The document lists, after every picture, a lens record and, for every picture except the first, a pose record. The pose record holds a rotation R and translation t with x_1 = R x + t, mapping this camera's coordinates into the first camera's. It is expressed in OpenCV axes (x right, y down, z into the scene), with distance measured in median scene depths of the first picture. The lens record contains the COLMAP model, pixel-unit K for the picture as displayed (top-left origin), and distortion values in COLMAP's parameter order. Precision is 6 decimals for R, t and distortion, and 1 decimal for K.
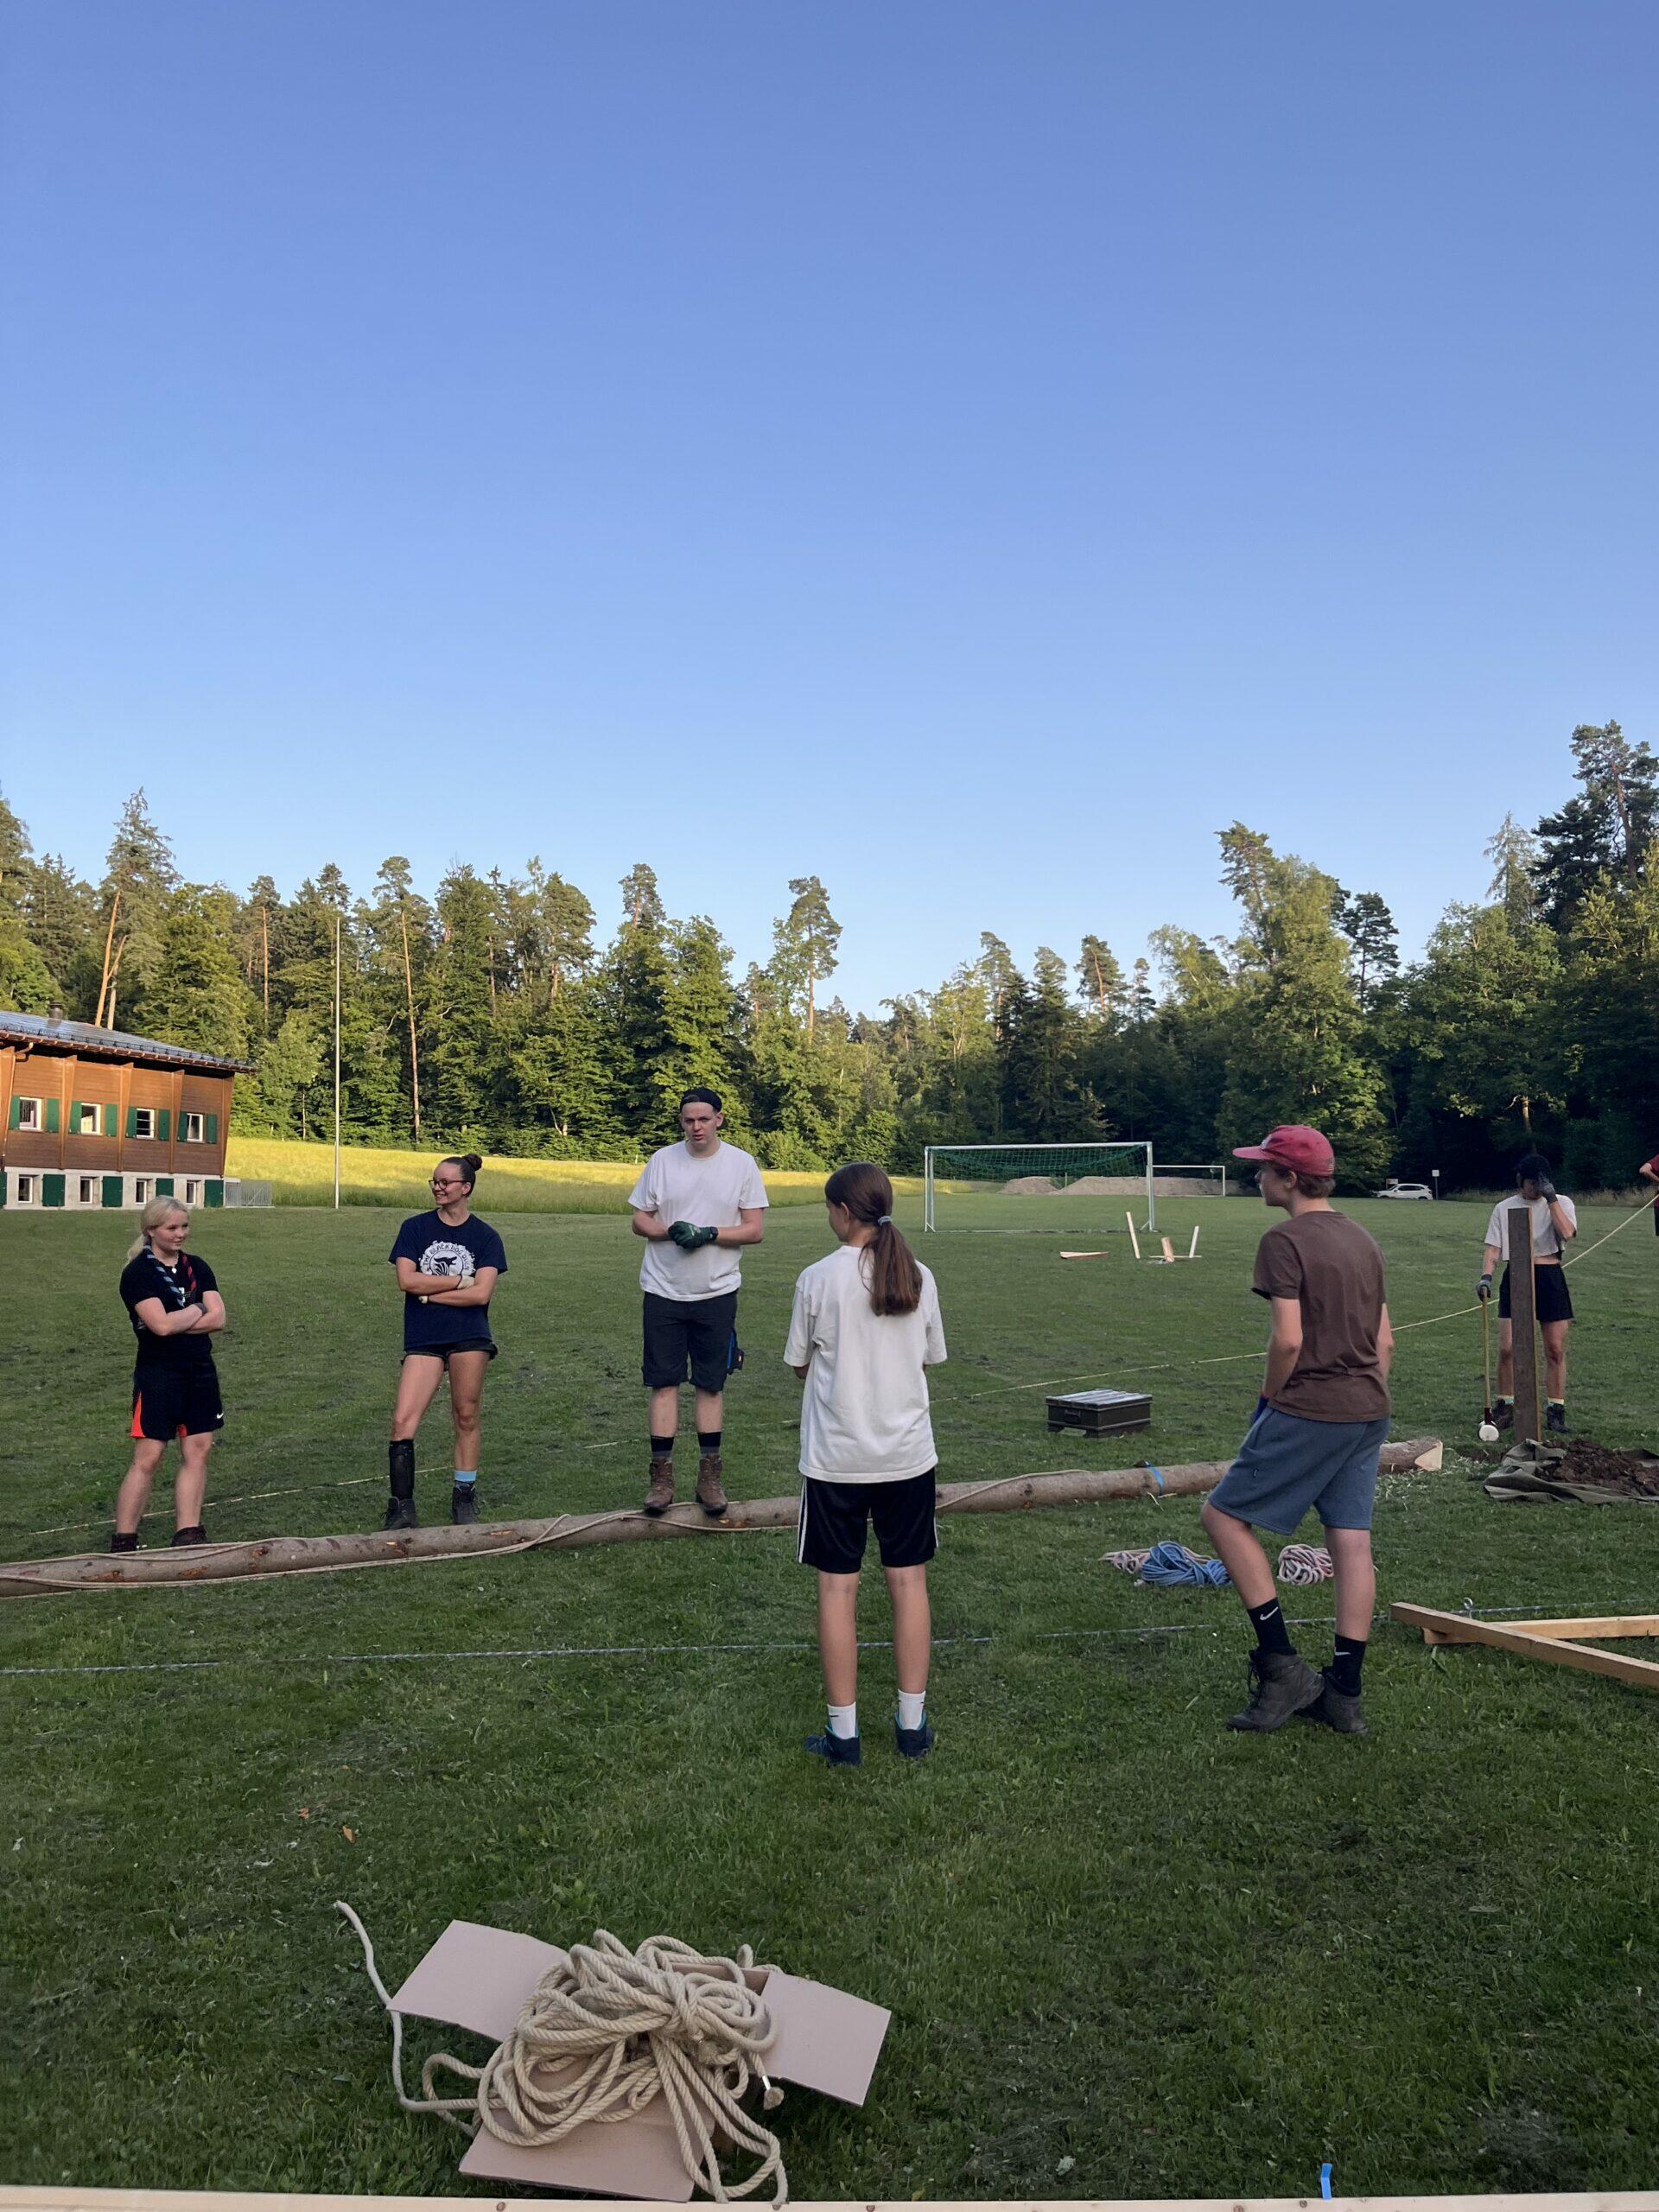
lens RADIAL K [[1683.6, 0, 830.6], [0, 1683.6, 1105.8], [0, 0, 1]] dist [0.048550, -0.067440]
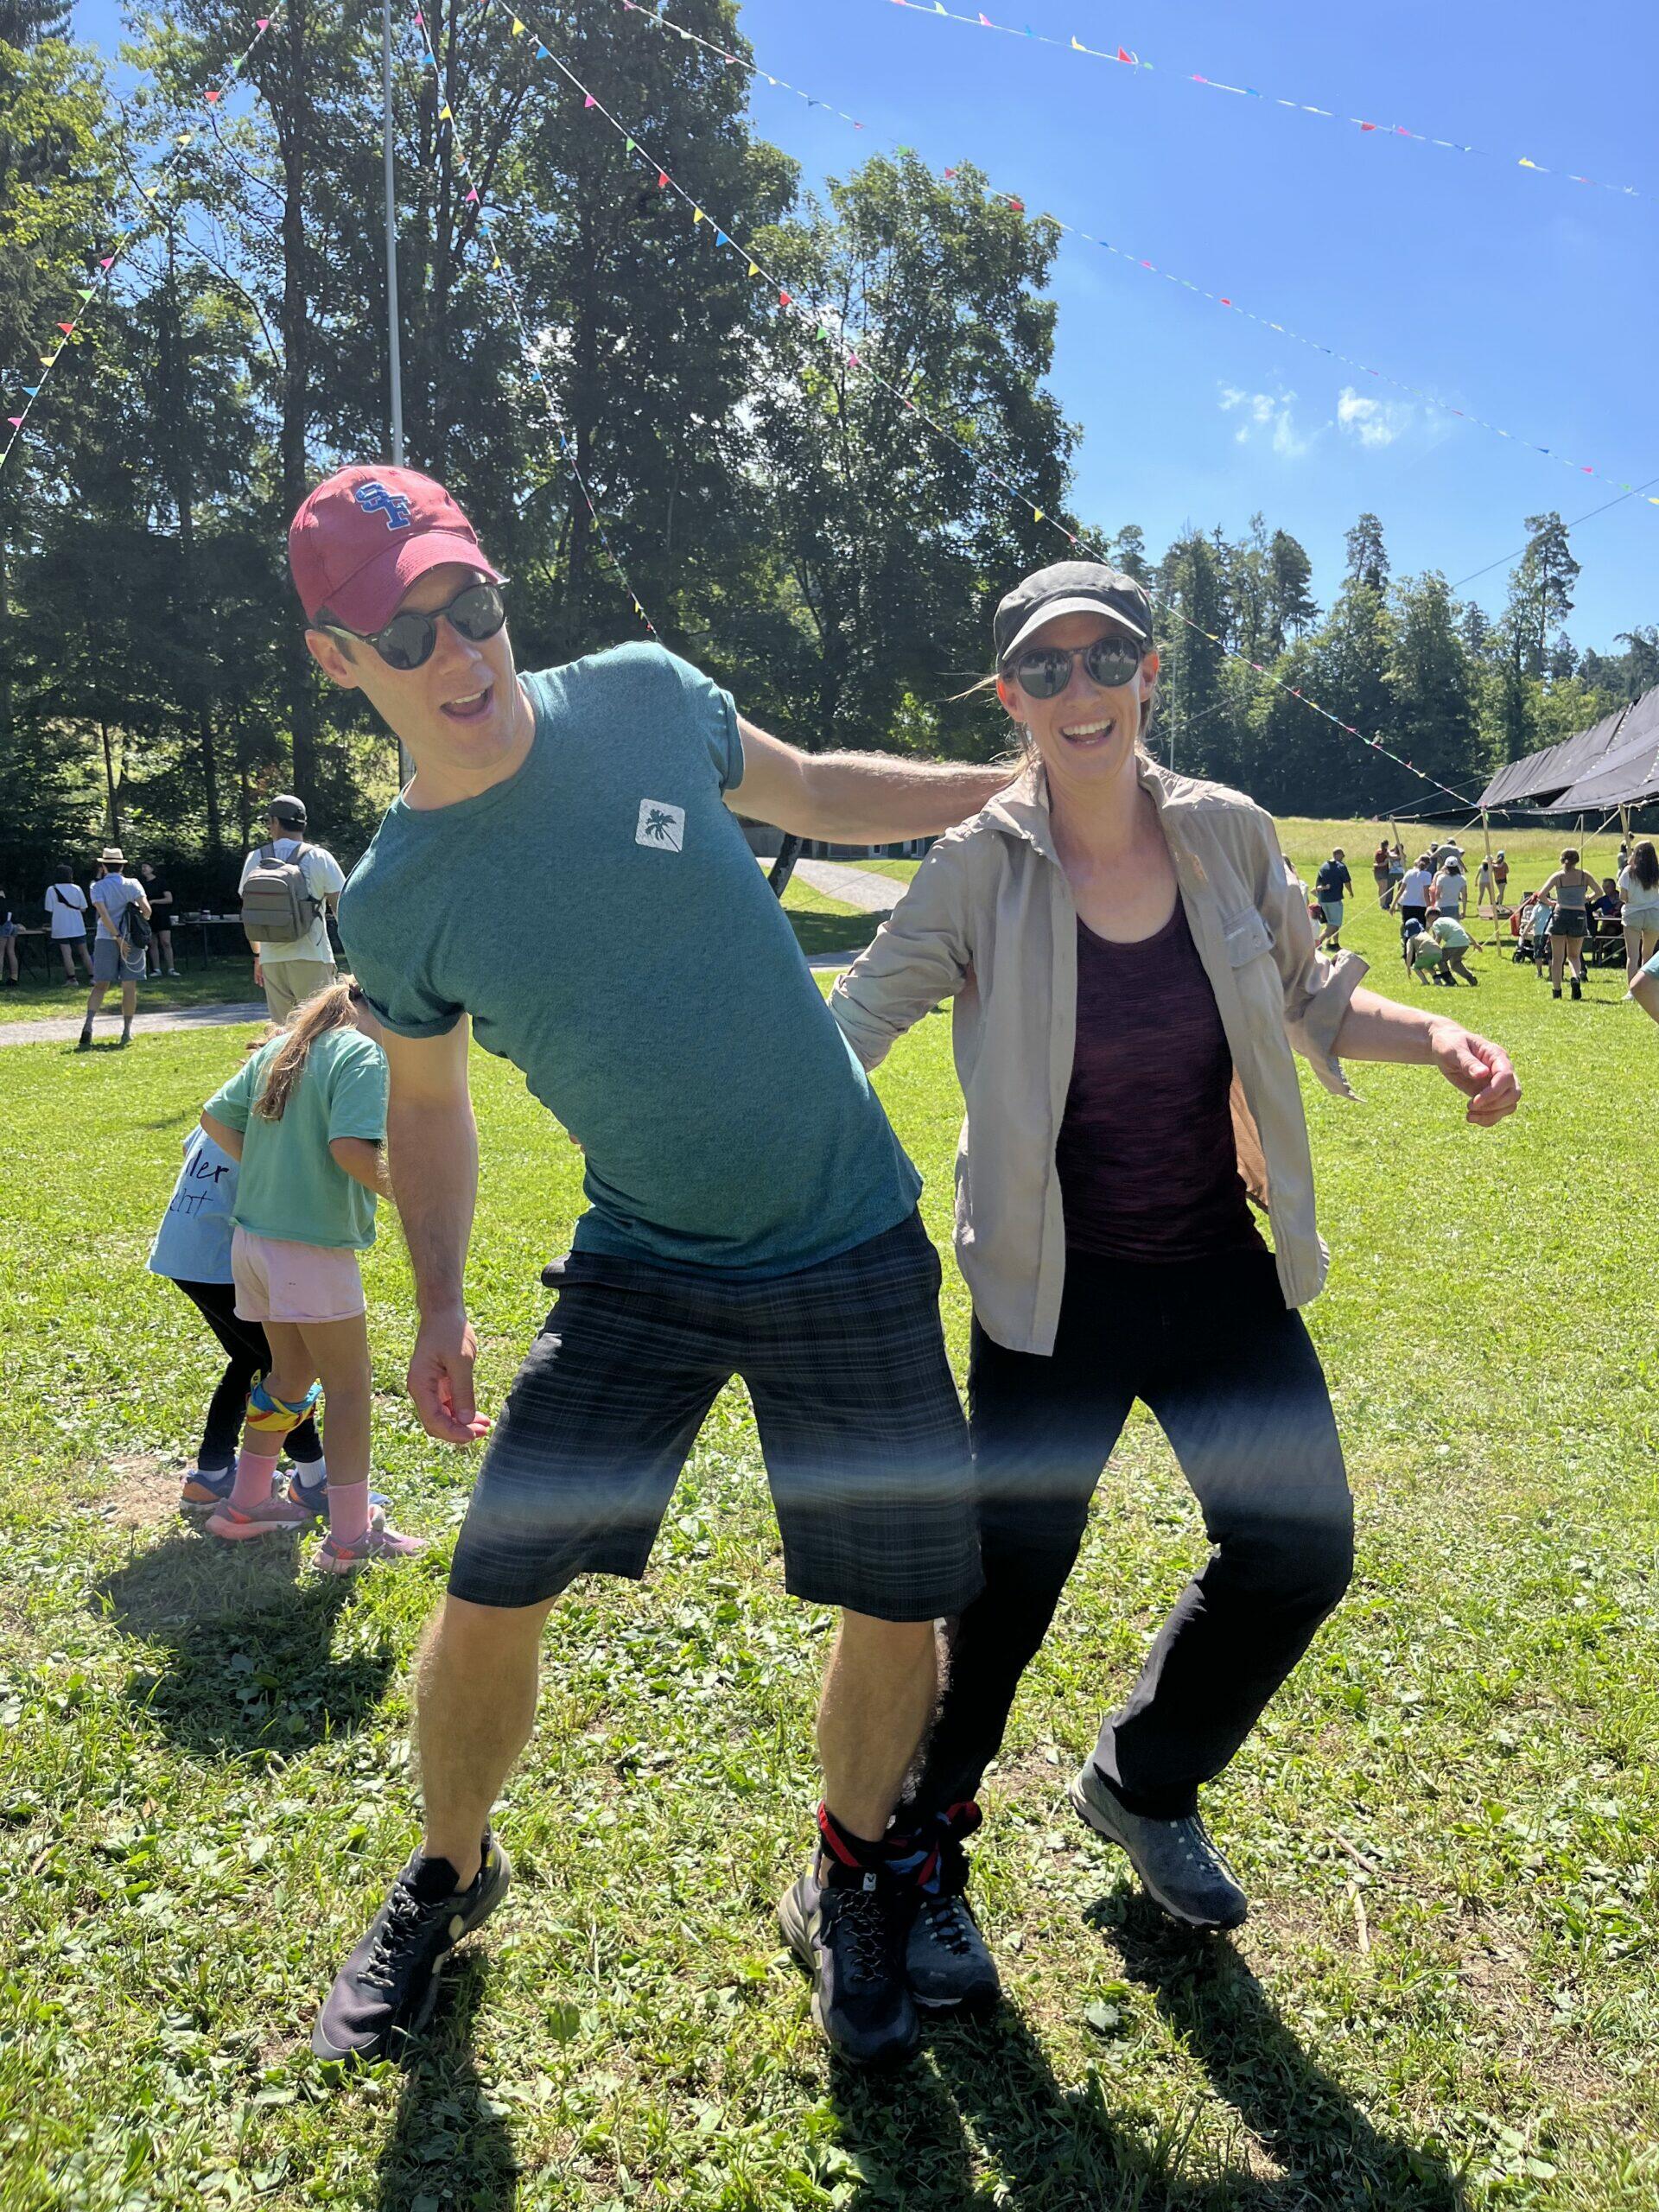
lens RADIAL K [[1683.6, 0, 821.1], [0, 1683.6, 1106.2], [0, 0, 1]] dist [0.048550, -0.067440]
pose [[0.924211, 0.064696, -0.376363, -0.010017], [0.014504, 0.978887, 0.203886, -0.008326], [0.381608, -0.193893, 0.903760, -0.108102]]
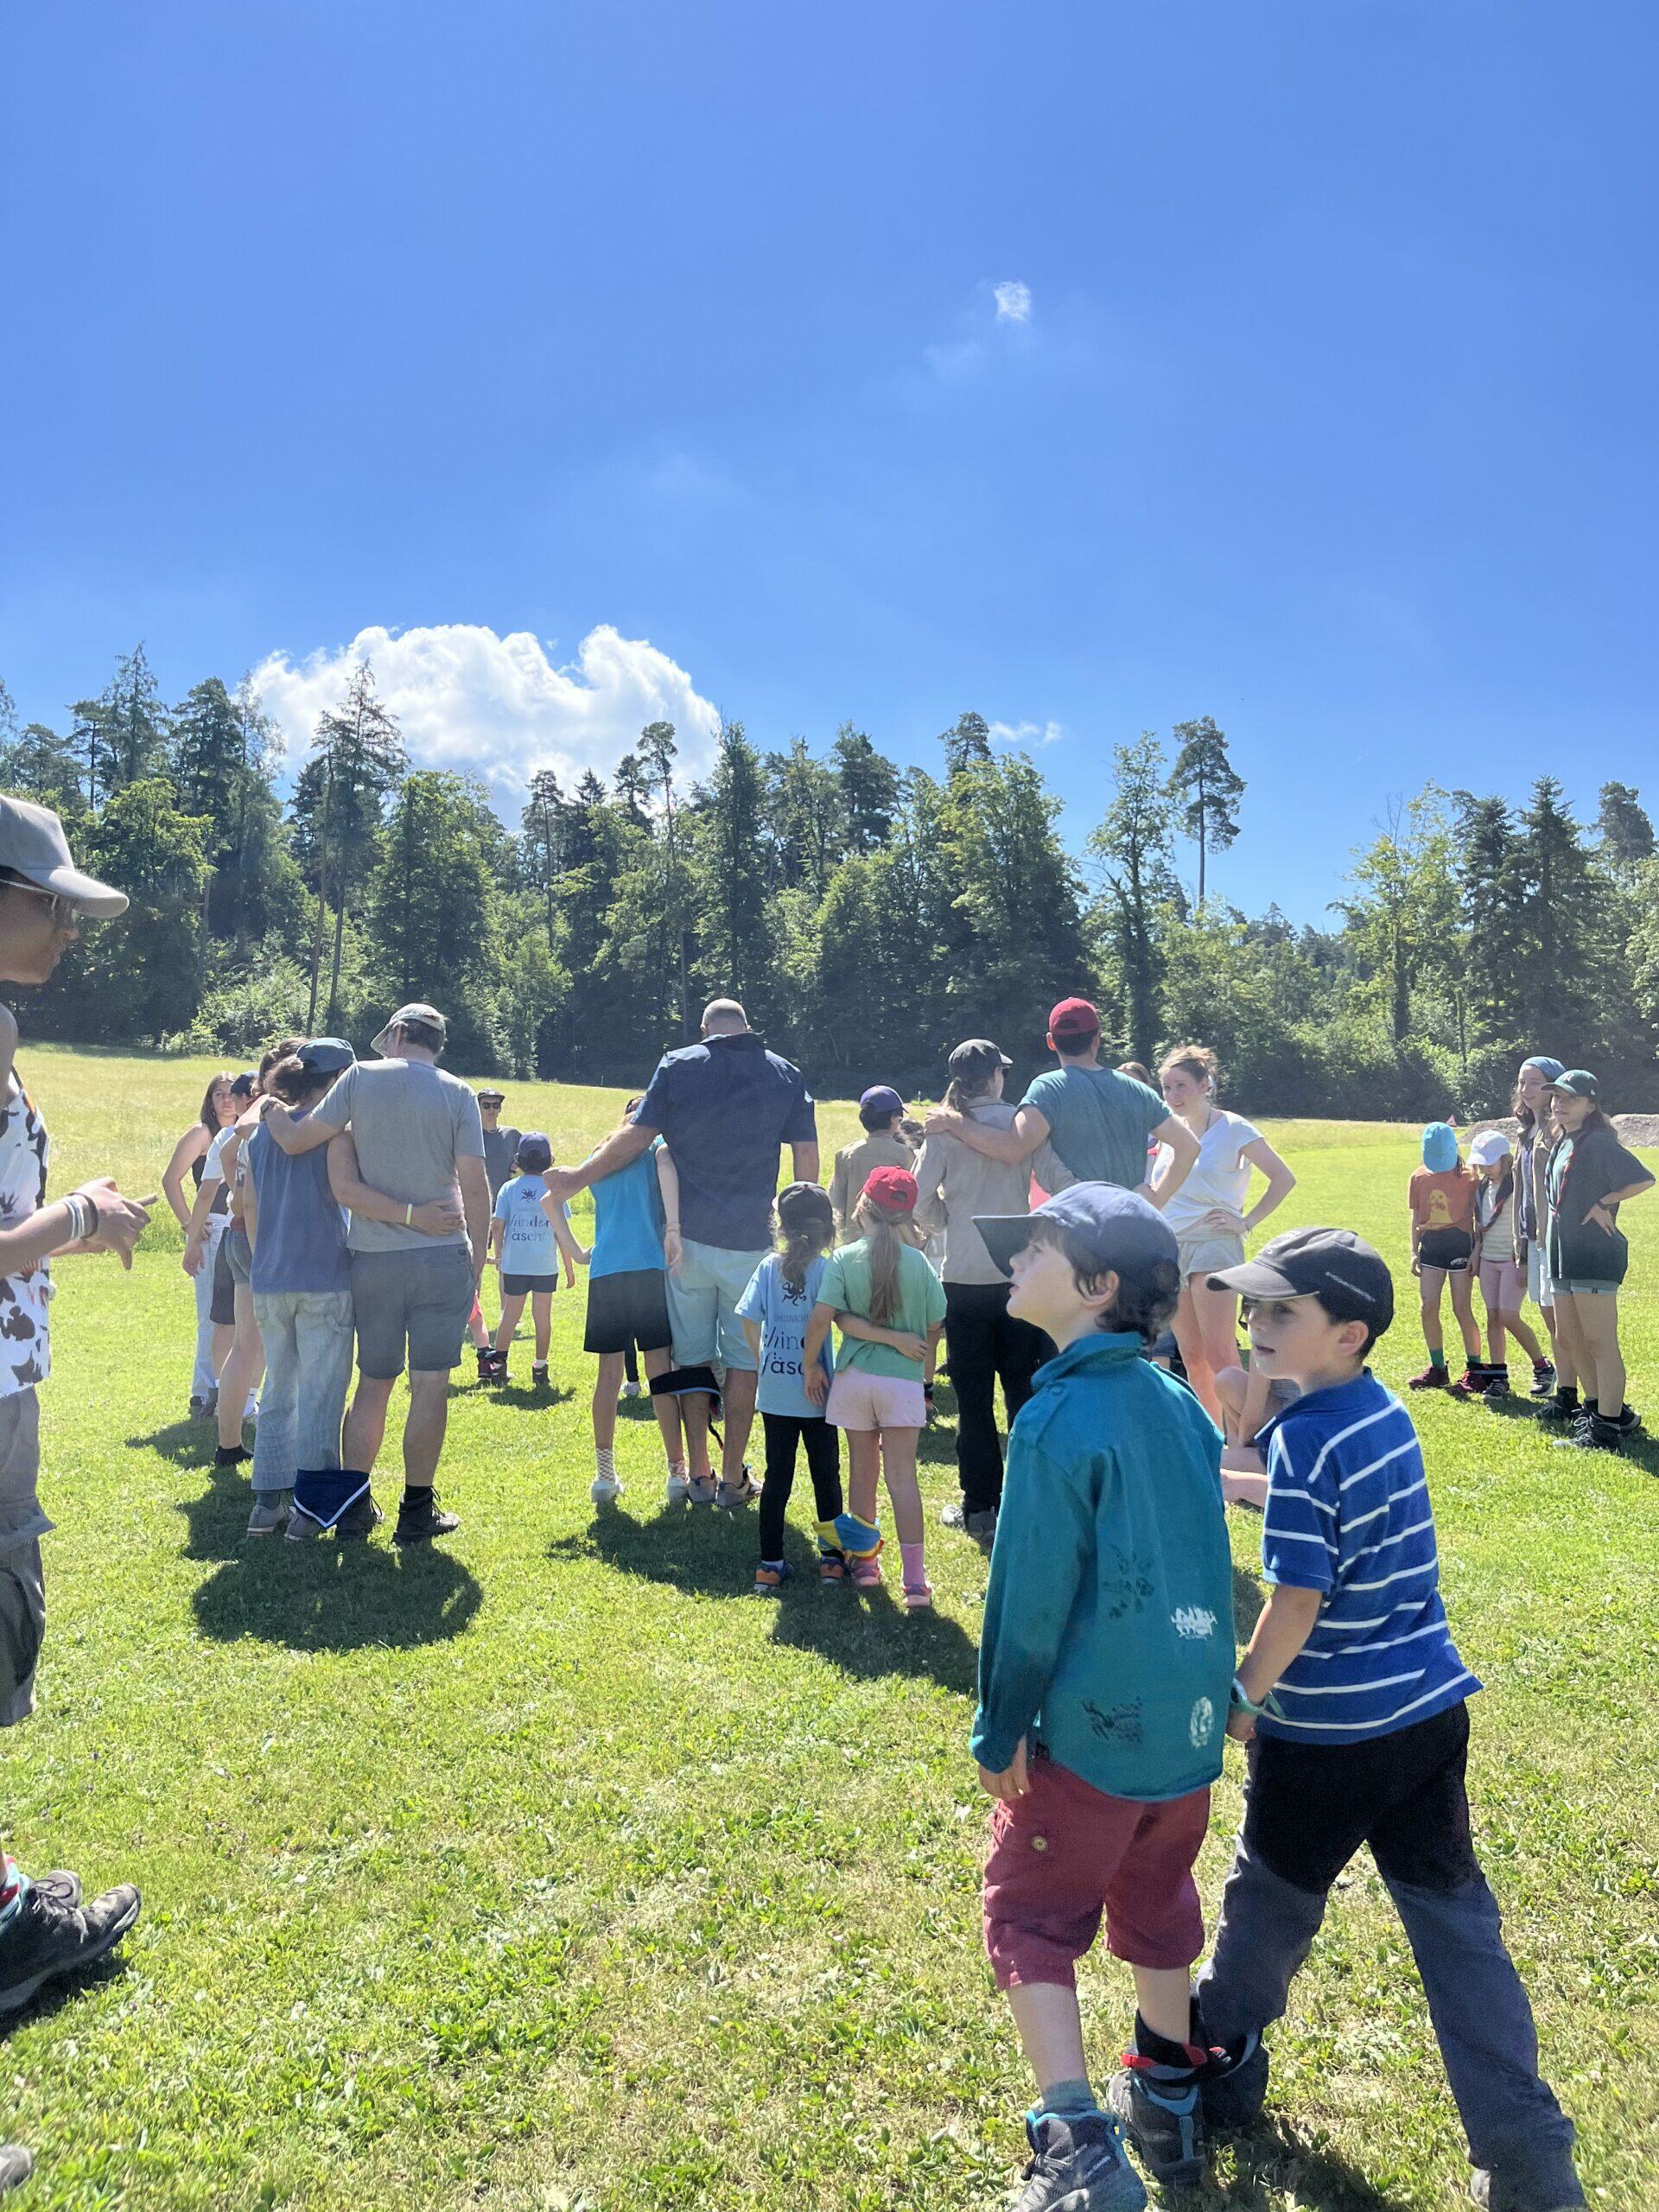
lens RADIAL K [[1683.6, 0, 834.6], [0, 1683.6, 1095.7], [0, 0, 1]] dist [0.048550, -0.067440]
pose [[0.963445, -0.014527, -0.267514, 0.030700], [0.021944, 0.999453, 0.024759, 0.010090], [0.267008, -0.029724, 0.963236, 0.240936]]
